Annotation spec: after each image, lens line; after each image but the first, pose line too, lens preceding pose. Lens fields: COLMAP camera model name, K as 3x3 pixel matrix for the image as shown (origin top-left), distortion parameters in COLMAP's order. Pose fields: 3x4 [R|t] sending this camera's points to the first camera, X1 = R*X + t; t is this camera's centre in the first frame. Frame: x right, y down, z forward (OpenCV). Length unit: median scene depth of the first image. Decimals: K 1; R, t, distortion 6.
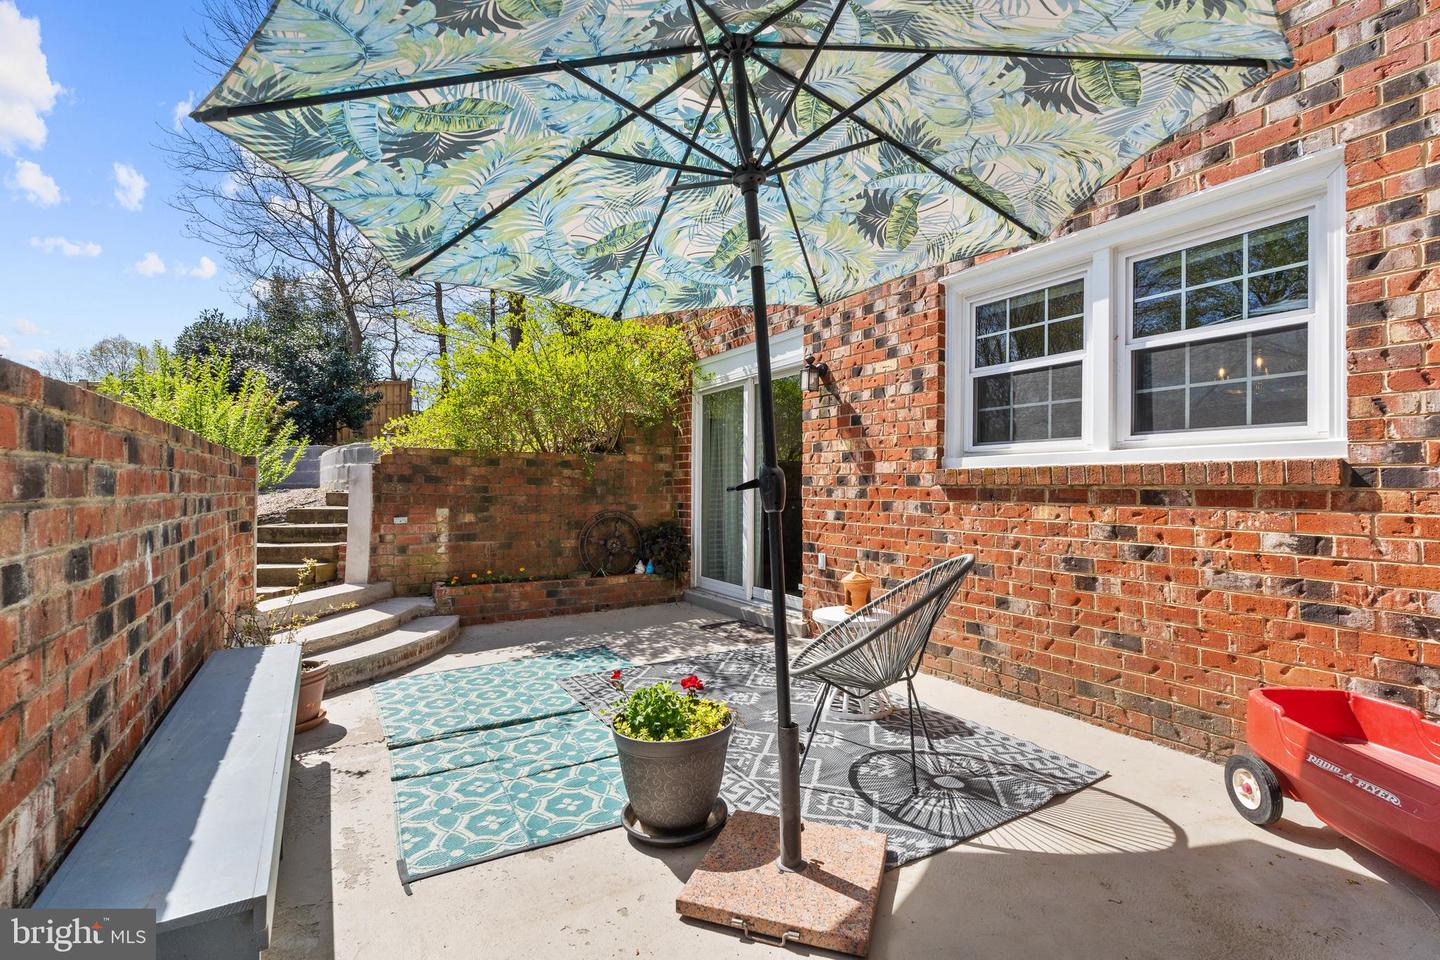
lens RADIAL K [[658.6, 0, 720.0], [0, 658.6, 480.0], [0, 0, 1]] dist [-0.000438, 0.000146]
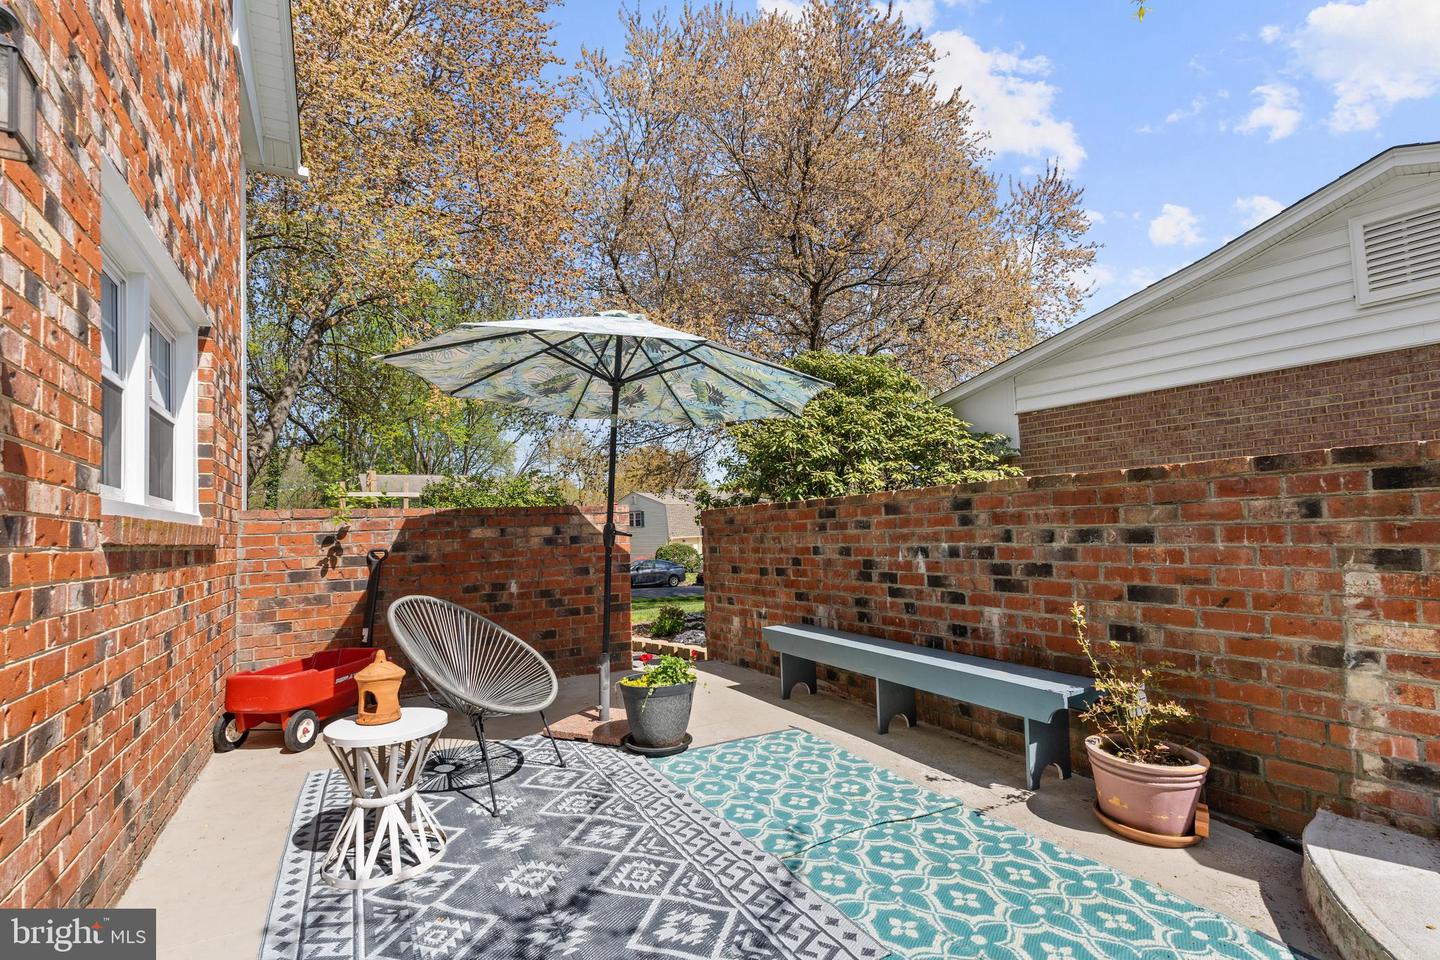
lens RADIAL K [[643.3, 0, 721.7], [0, 643.3, 500.5], [0, 0, 1]] dist [-0.003128, 0.000059]
pose [[-0.999265, 0.033430, 0.018744, -0.147555], [0.032276, 0.997745, -0.058848, 0.016458], [-0.020669, -0.058200, -0.998091, 1.419333]]
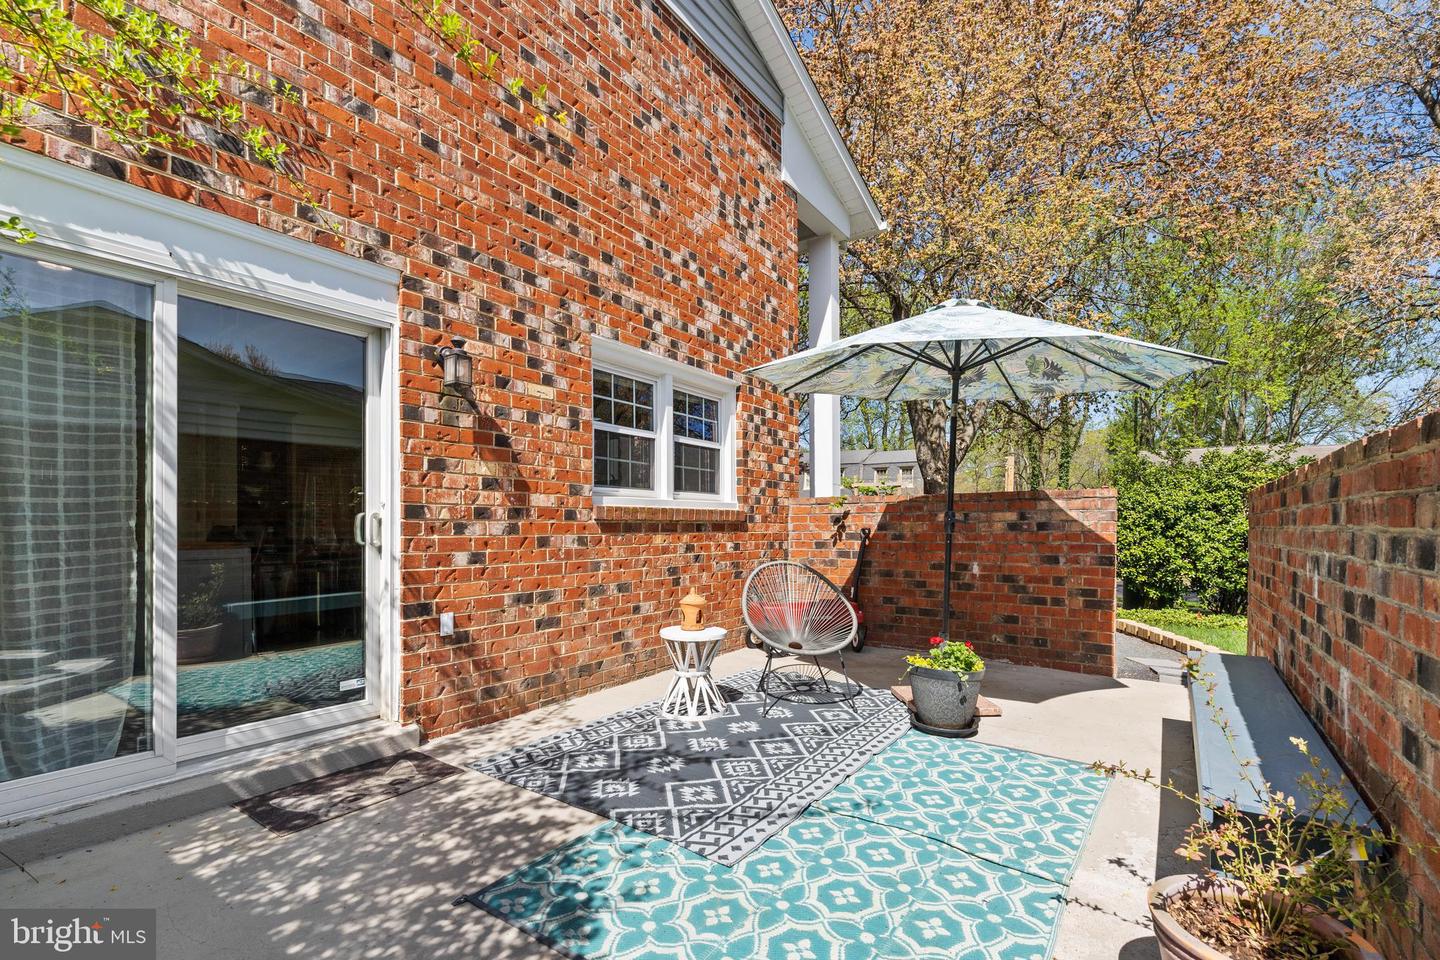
lens RADIAL K [[655.9, 0, 717.6], [0, 655.9, 523.9], [0, 0, 1]] dist [-0.002668, 0.000332]
pose [[-0.406064, -0.000150, 0.913845, -0.731001], [-0.009799, 0.999943, -0.004189, 0.016592], [-0.913792, -0.010656, -0.406043, 1.203318]]
